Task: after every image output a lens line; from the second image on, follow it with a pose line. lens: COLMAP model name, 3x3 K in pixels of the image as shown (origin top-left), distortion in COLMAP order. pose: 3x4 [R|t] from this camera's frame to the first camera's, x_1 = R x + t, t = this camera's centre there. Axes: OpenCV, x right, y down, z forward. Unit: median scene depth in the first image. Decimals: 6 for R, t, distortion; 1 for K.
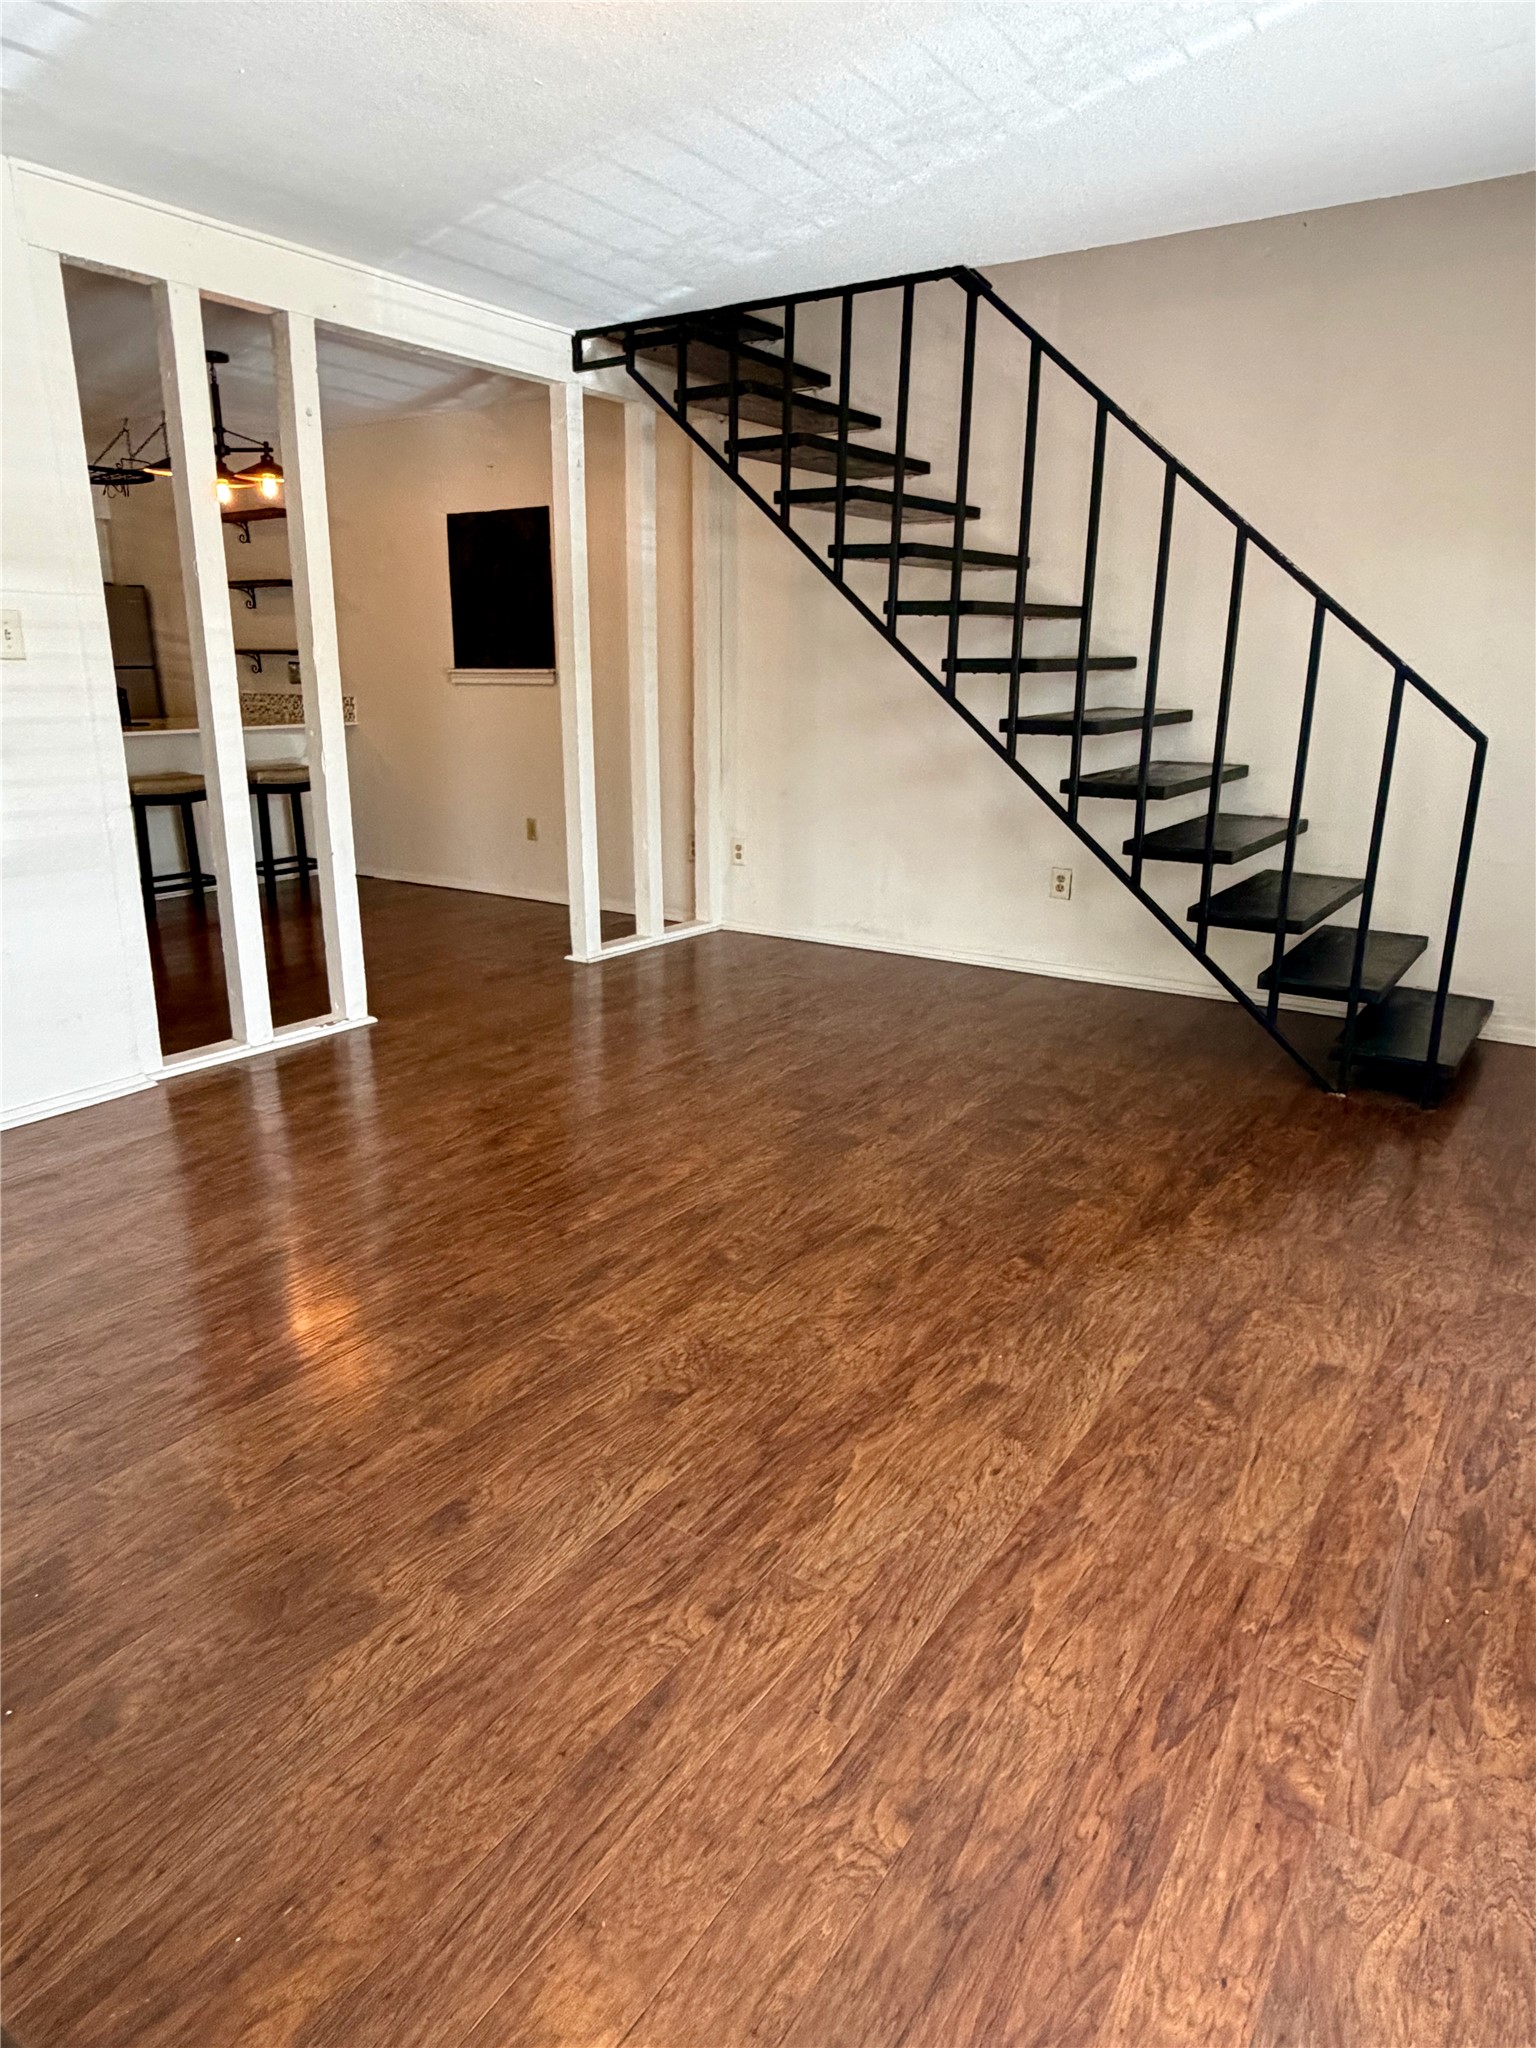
lens RADIAL K [[1289.1, 0, 768.0], [0, 1289.1, 1024.0], [0, 0, 1]] dist [0.005672, 0.001738]
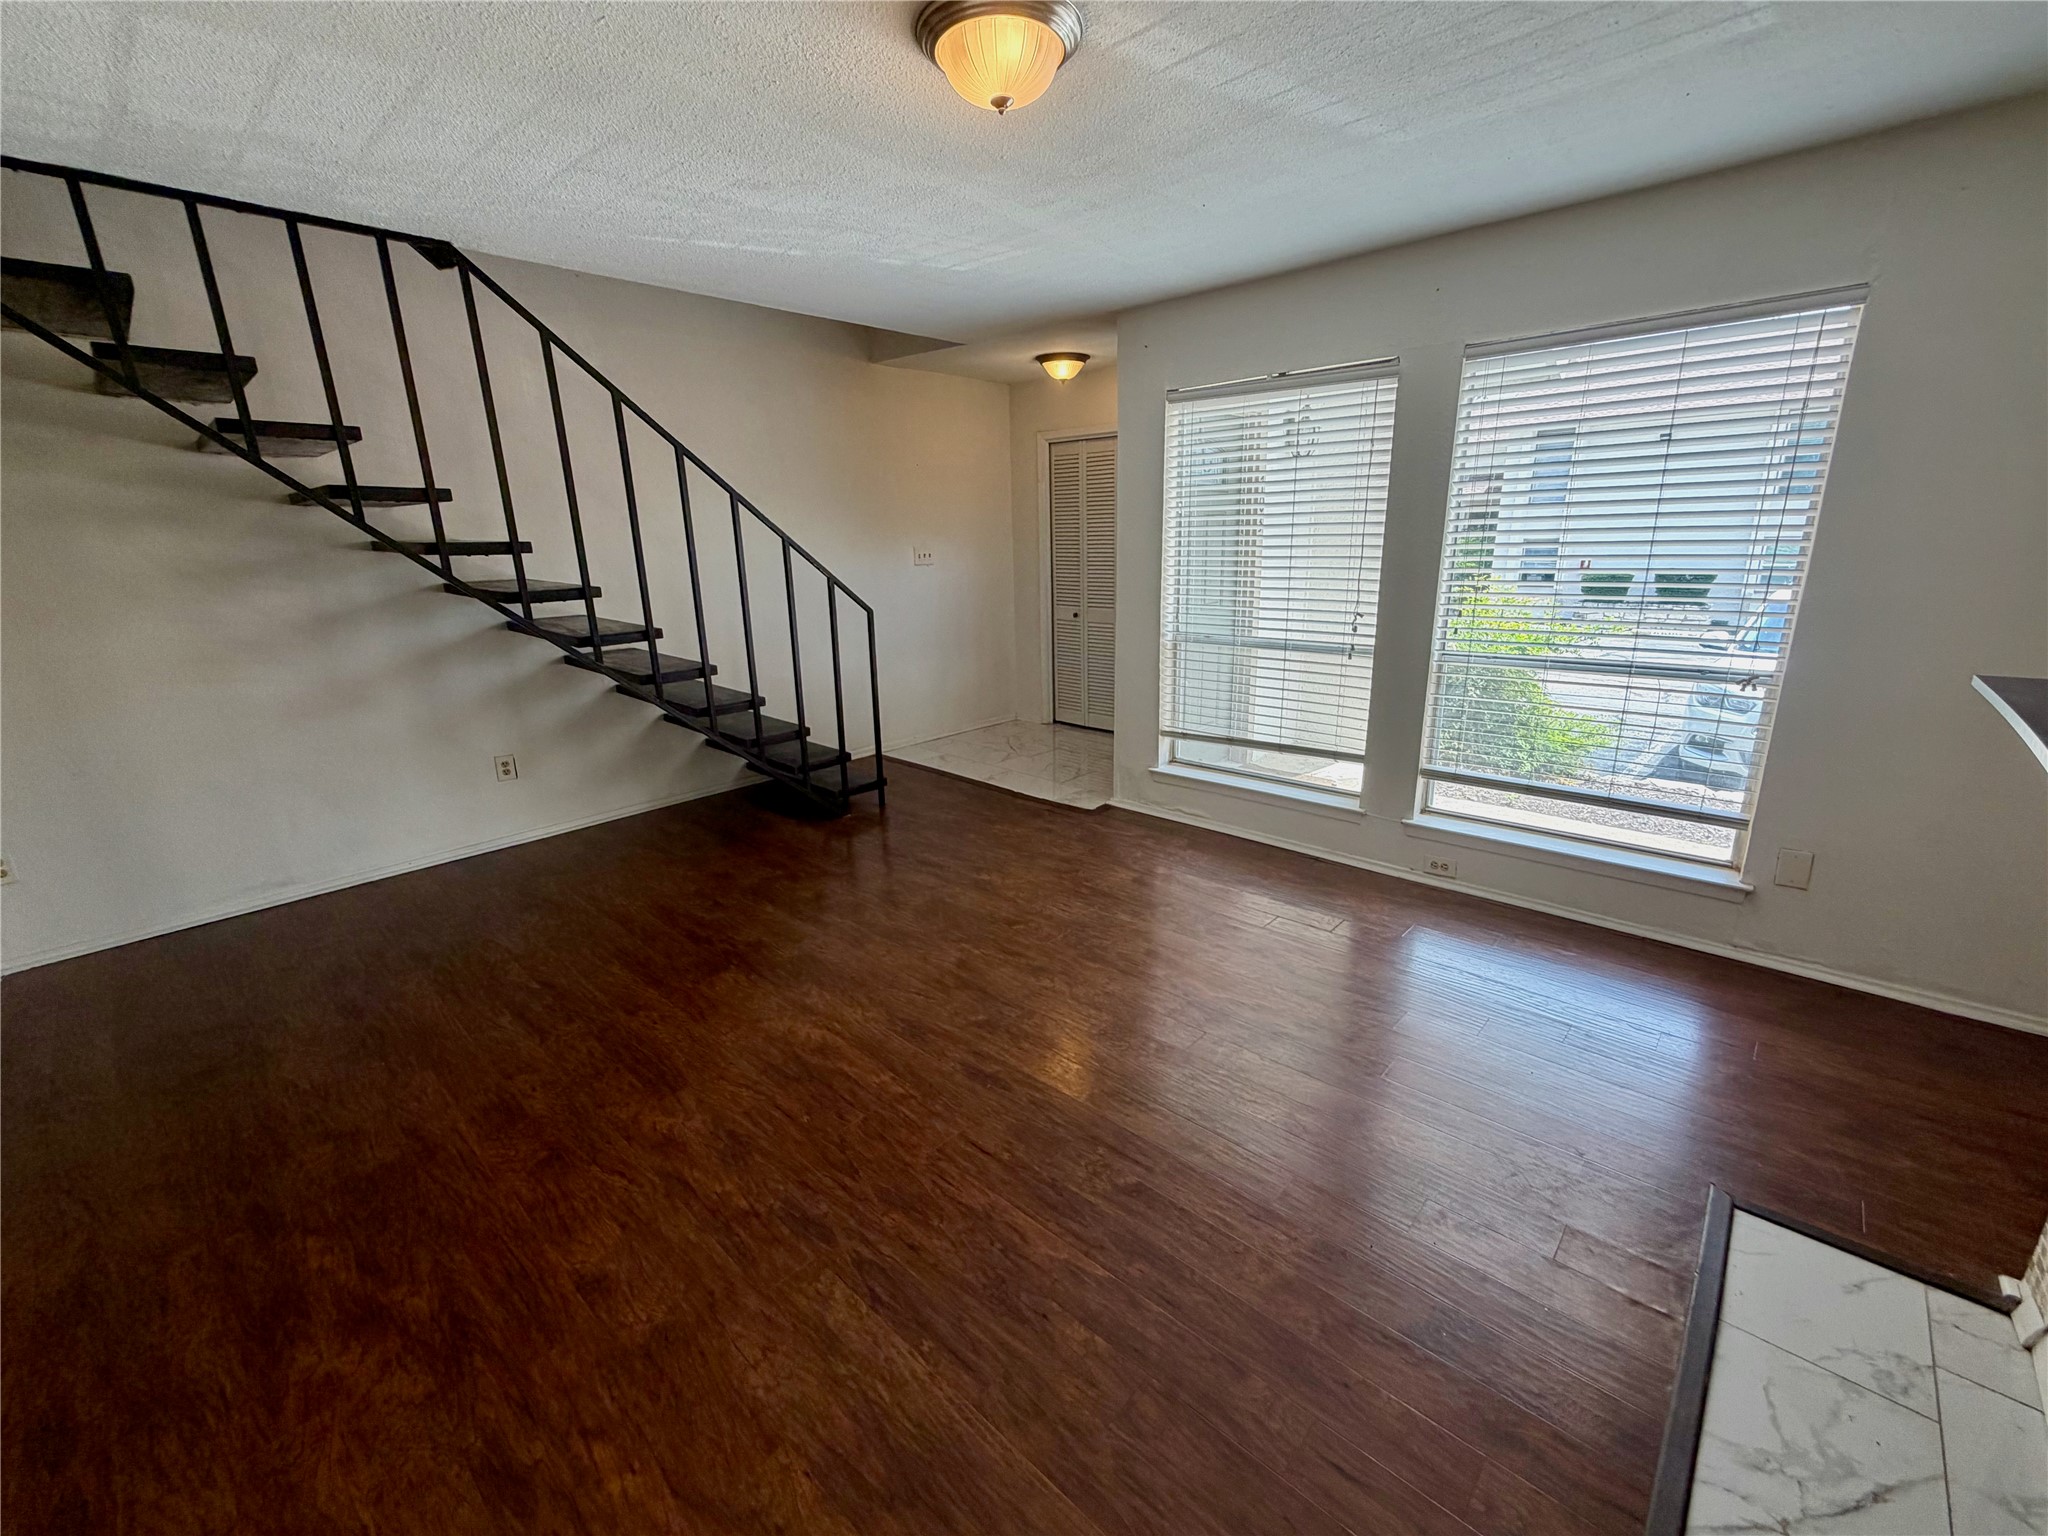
lens RADIAL K [[841.0, 0, 1024.0], [0, 841.0, 768.0], [0, 0, 1]] dist [-0.000772, -0.000029]
pose [[0.153493, -0.276998, 0.948531, -0.600609], [0.293212, 0.929442, 0.223975, -0.195012], [-0.943645, 0.243742, 0.223882, 0.504959]]
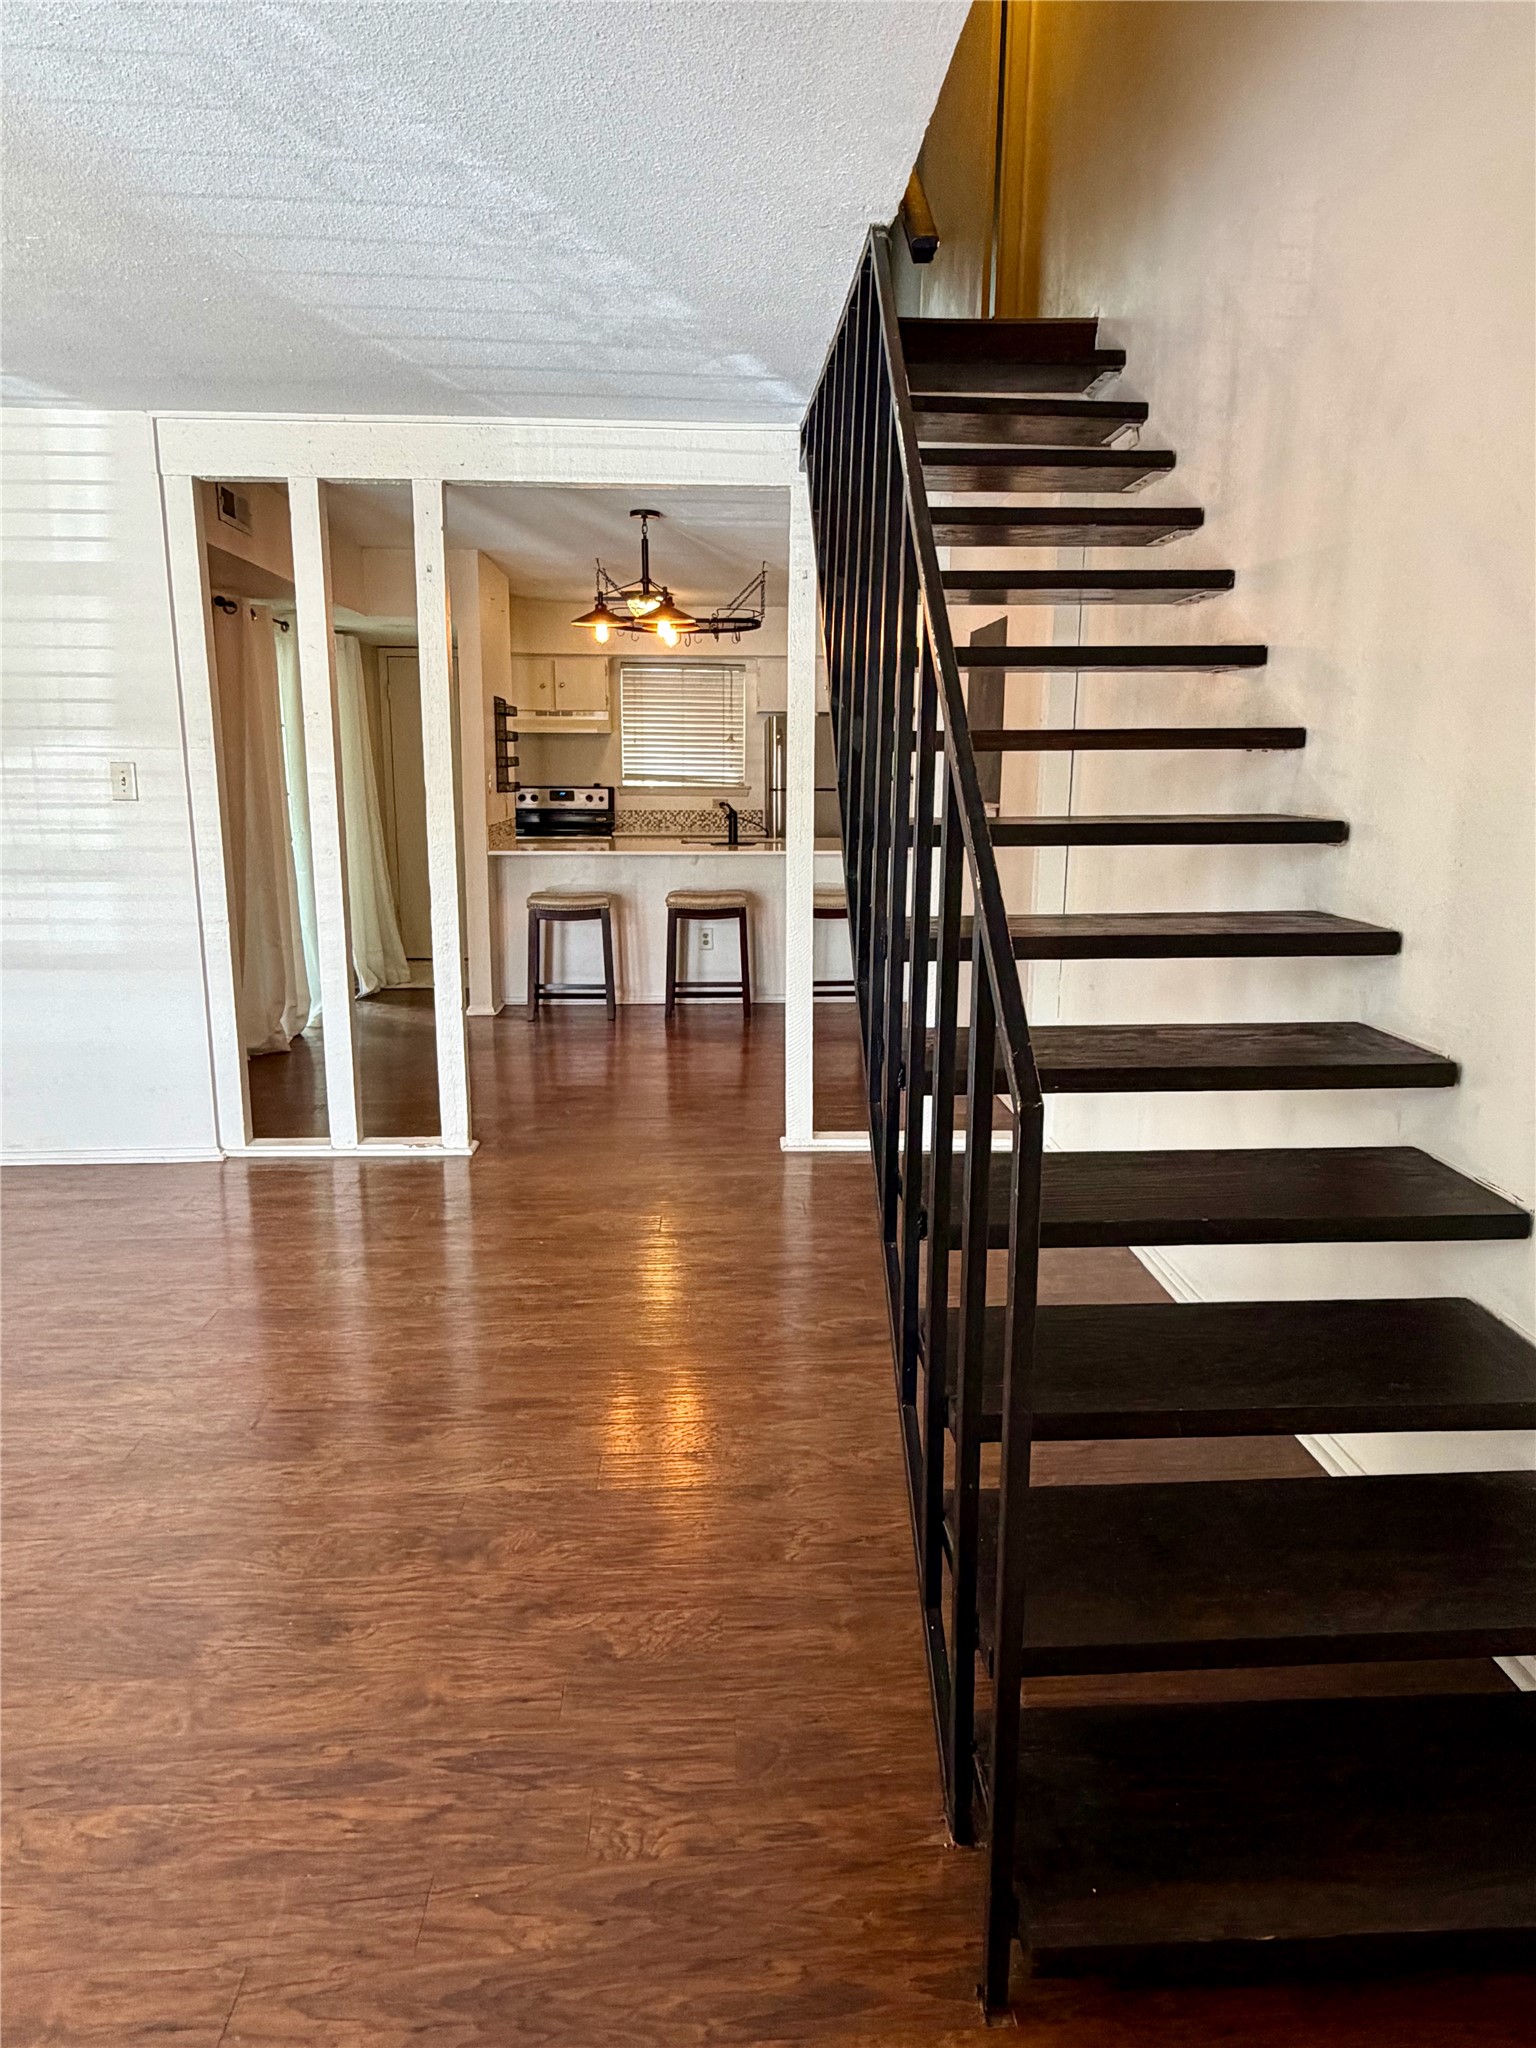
lens RADIAL K [[1289.1, 0, 768.0], [0, 1289.1, 1024.0], [0, 0, 1]] dist [0.005672, 0.001738]
pose [[0.601174, 0.160091, -0.782918, 0.712766], [-0.220620, 0.974900, 0.029942, -0.215839], [0.768060, 0.154728, 0.621404, 0.645274]]
